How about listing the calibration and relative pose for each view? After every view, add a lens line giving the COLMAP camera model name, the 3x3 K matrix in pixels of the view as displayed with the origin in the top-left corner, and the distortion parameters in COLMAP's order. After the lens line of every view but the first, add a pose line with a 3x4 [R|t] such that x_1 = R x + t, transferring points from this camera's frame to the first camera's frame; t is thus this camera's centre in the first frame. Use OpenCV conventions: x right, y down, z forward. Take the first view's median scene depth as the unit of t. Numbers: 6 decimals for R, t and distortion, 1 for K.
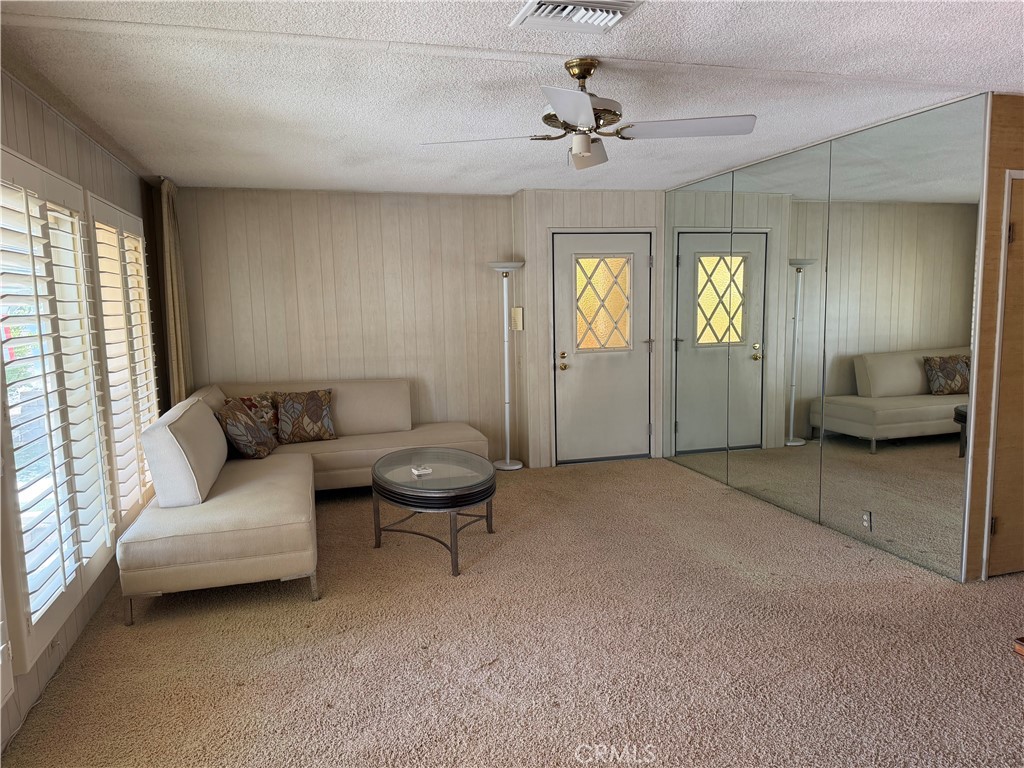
lens RADIAL K [[712.0, 0, 512.0], [0, 712.0, 384.0], [0, 0, 1]] dist [-0.000478, -0.000576]
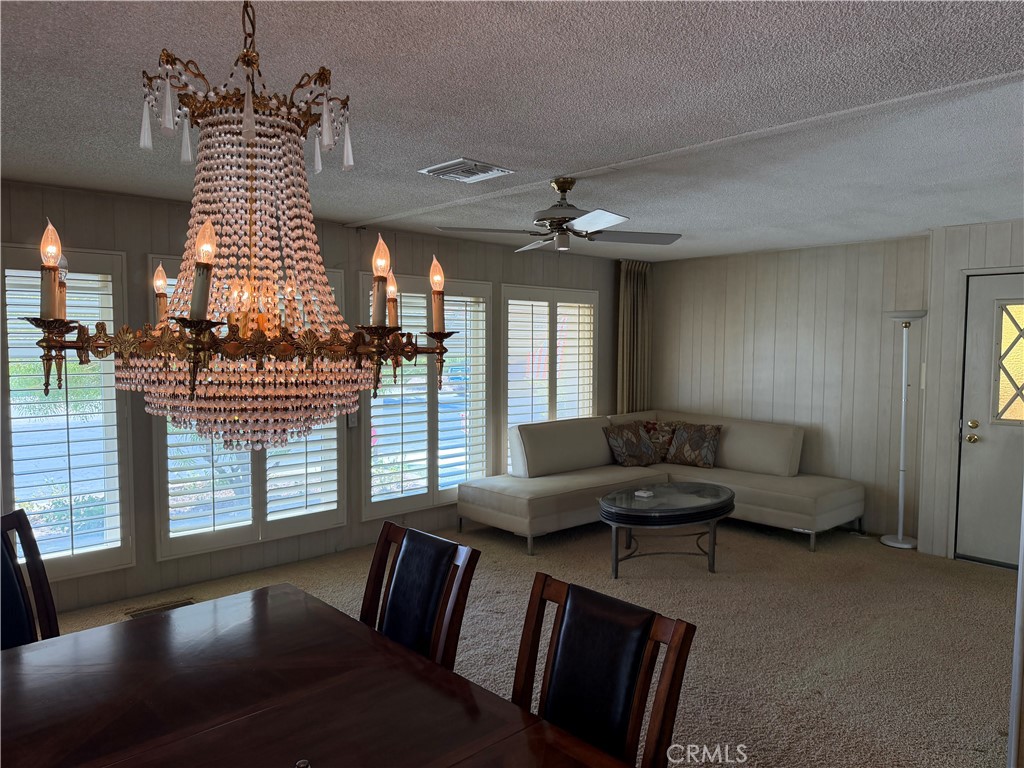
lens RADIAL K [[712.0, 0, 512.0], [0, 712.0, 384.0], [0, 0, 1]] dist [-0.000478, -0.000576]
pose [[0.451959, 0.076413, -0.888760, 0.568282], [-0.128944, 0.991457, 0.019671, -0.035678], [0.882670, 0.105710, 0.457951, 0.168945]]
